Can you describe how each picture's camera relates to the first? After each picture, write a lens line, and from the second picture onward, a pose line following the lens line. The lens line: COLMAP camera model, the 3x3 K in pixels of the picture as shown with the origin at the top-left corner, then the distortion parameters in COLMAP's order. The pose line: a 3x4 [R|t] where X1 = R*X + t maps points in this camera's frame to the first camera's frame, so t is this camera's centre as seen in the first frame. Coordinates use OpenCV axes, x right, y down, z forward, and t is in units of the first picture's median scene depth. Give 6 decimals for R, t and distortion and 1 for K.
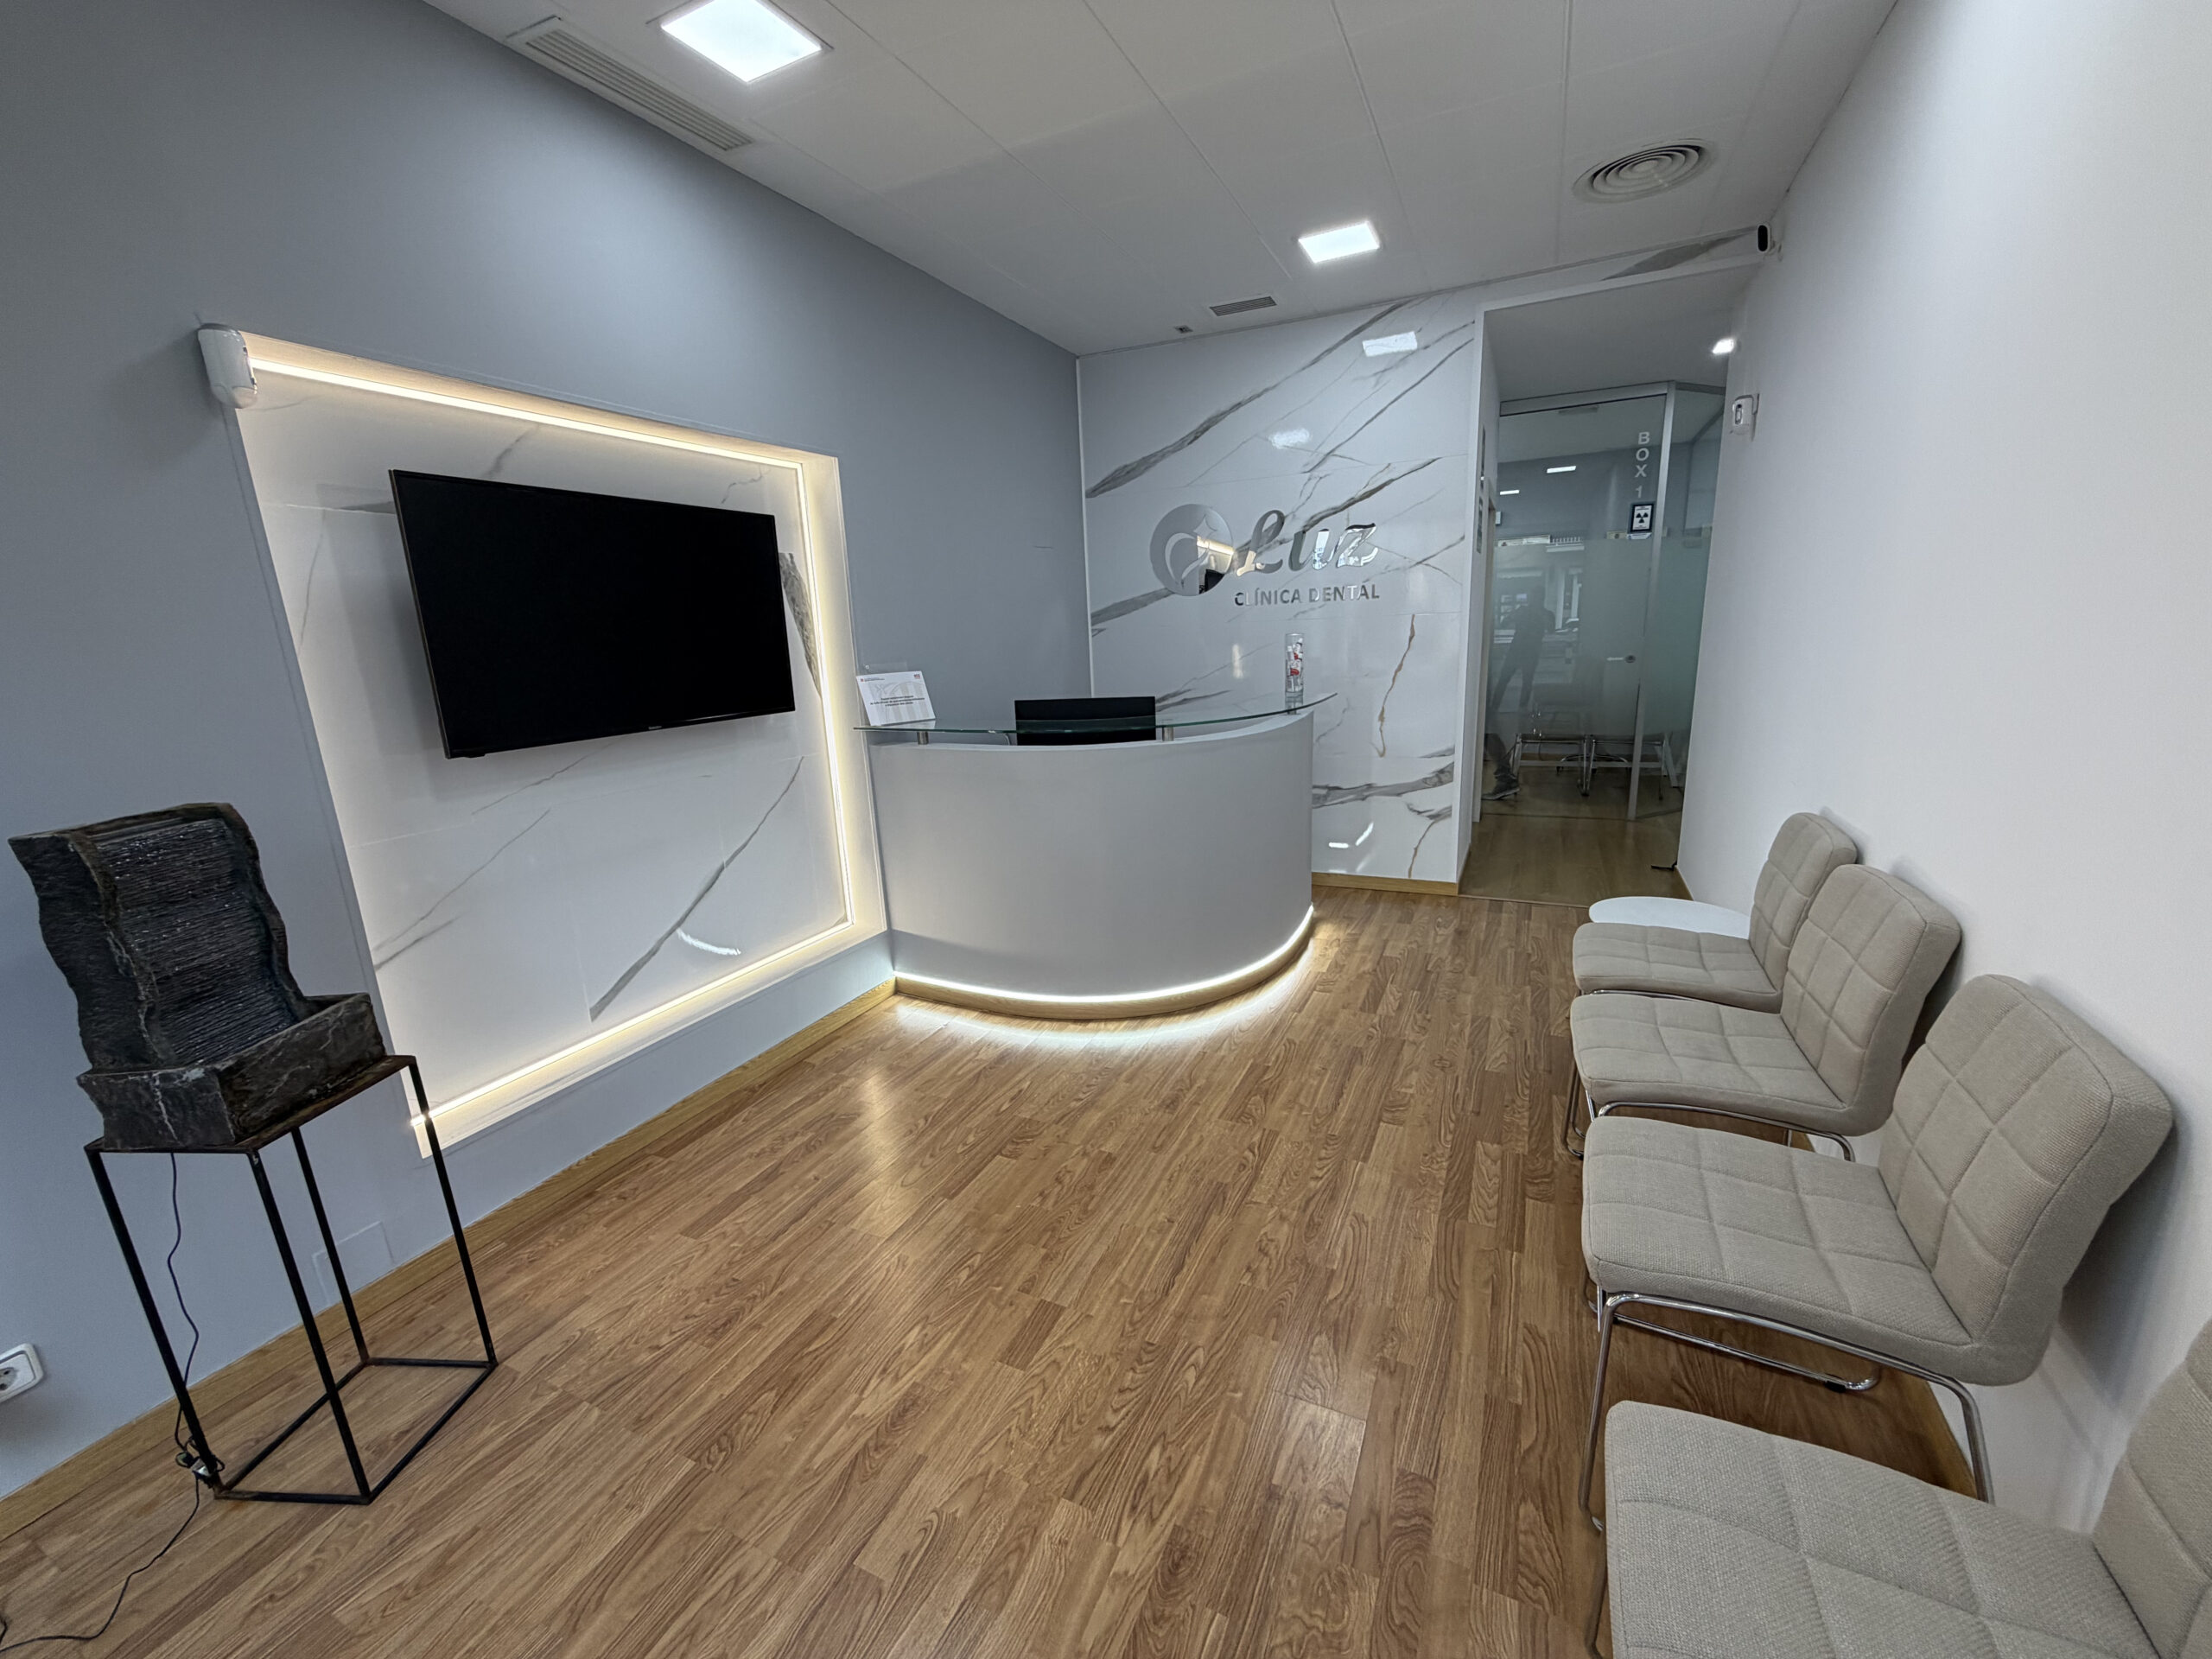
lens RADIAL K [[884.3, 0, 1102.6], [0, 884.3, 837.7], [0, 0, 1]] dist [-0.000369, 0.000998]
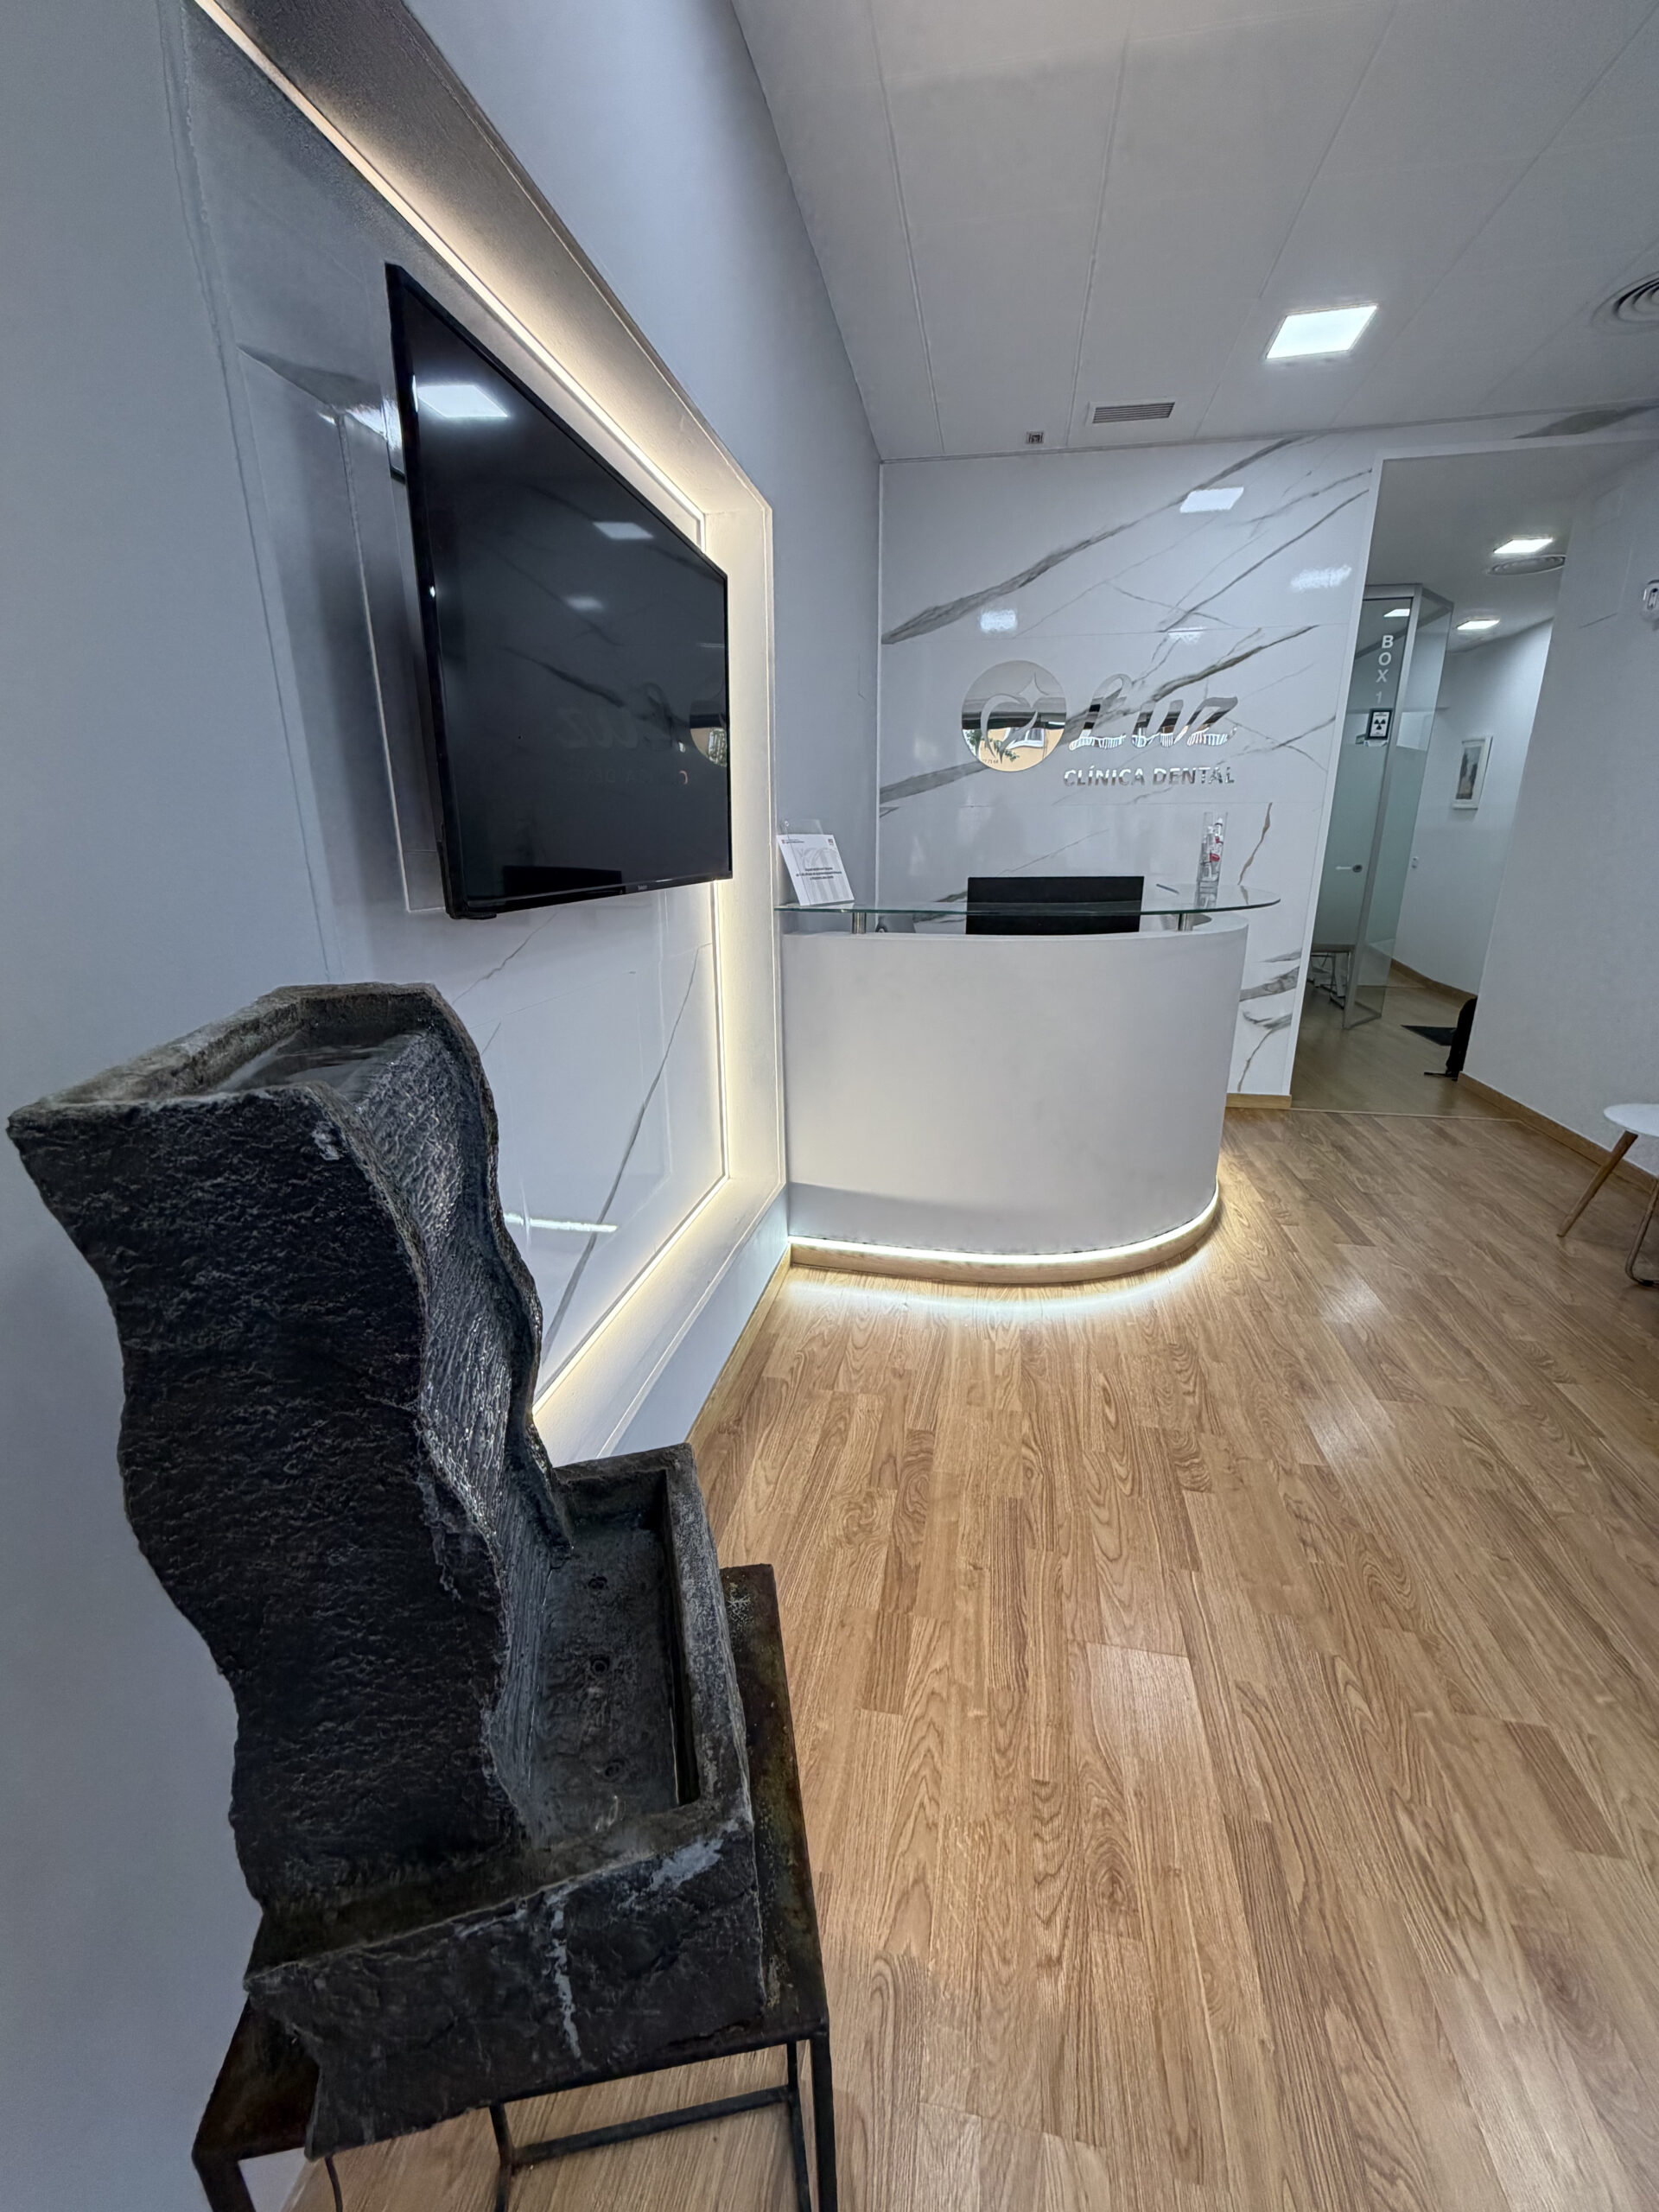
lens RADIAL K [[884.3, 0, 830.0], [0, 884.3, 1104.9], [0, 0, 1]] dist [-0.000369, 0.000998]
pose [[0.965655, -0.035766, 0.257355, -0.394577], [0.022044, 0.998187, 0.056009, -0.003616], [-0.258891, -0.048412, 0.964692, 0.265748]]
